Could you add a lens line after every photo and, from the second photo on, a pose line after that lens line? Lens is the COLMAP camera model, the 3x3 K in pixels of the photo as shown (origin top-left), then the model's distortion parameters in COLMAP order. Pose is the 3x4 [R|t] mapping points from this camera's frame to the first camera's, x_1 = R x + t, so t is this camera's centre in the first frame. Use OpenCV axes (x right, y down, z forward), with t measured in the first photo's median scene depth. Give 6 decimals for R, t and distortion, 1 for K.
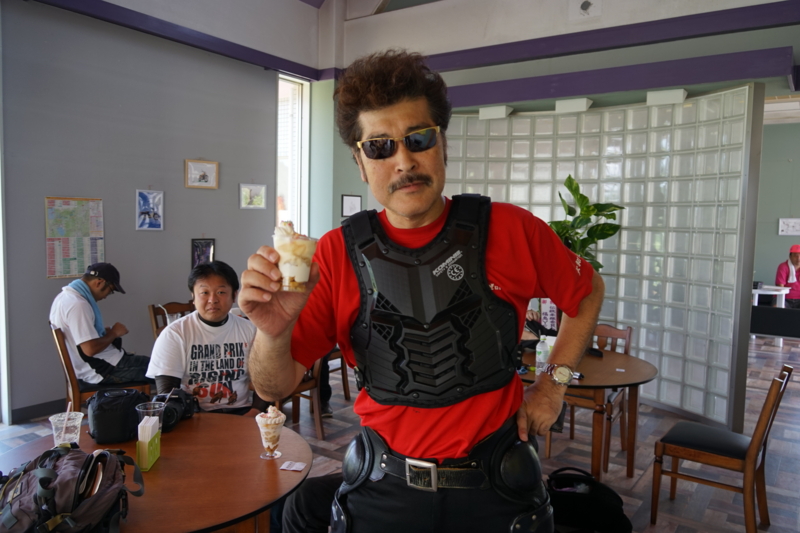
lens RADIAL K [[597.8, 0, 400.0], [0, 597.8, 266.5], [0, 0, 1]] dist [-0.012939, 0.008670]
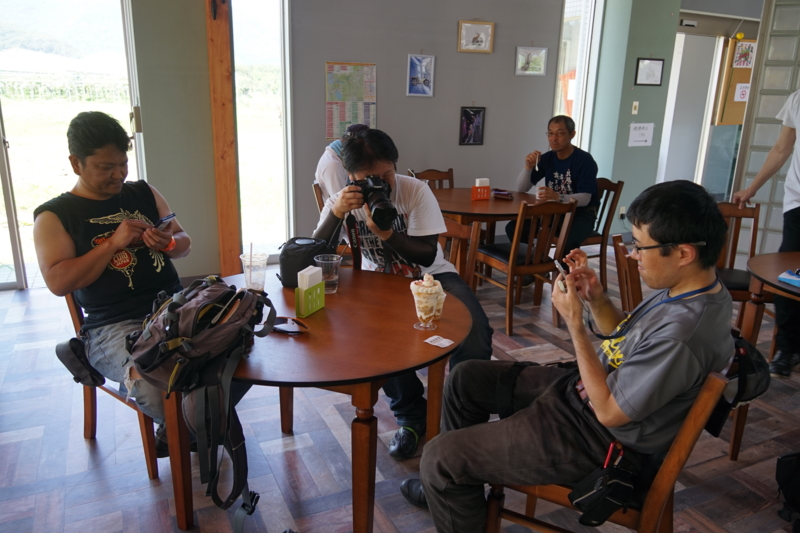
lens RADIAL K [[597.8, 0, 400.0], [0, 597.8, 266.5], [0, 0, 1]] dist [-0.012939, 0.008670]
pose [[0.869786, 0.138003, -0.473737, 0.075761], [-0.043829, 0.977906, 0.204401, 0.016779], [0.491478, -0.157022, 0.856617, 0.087984]]
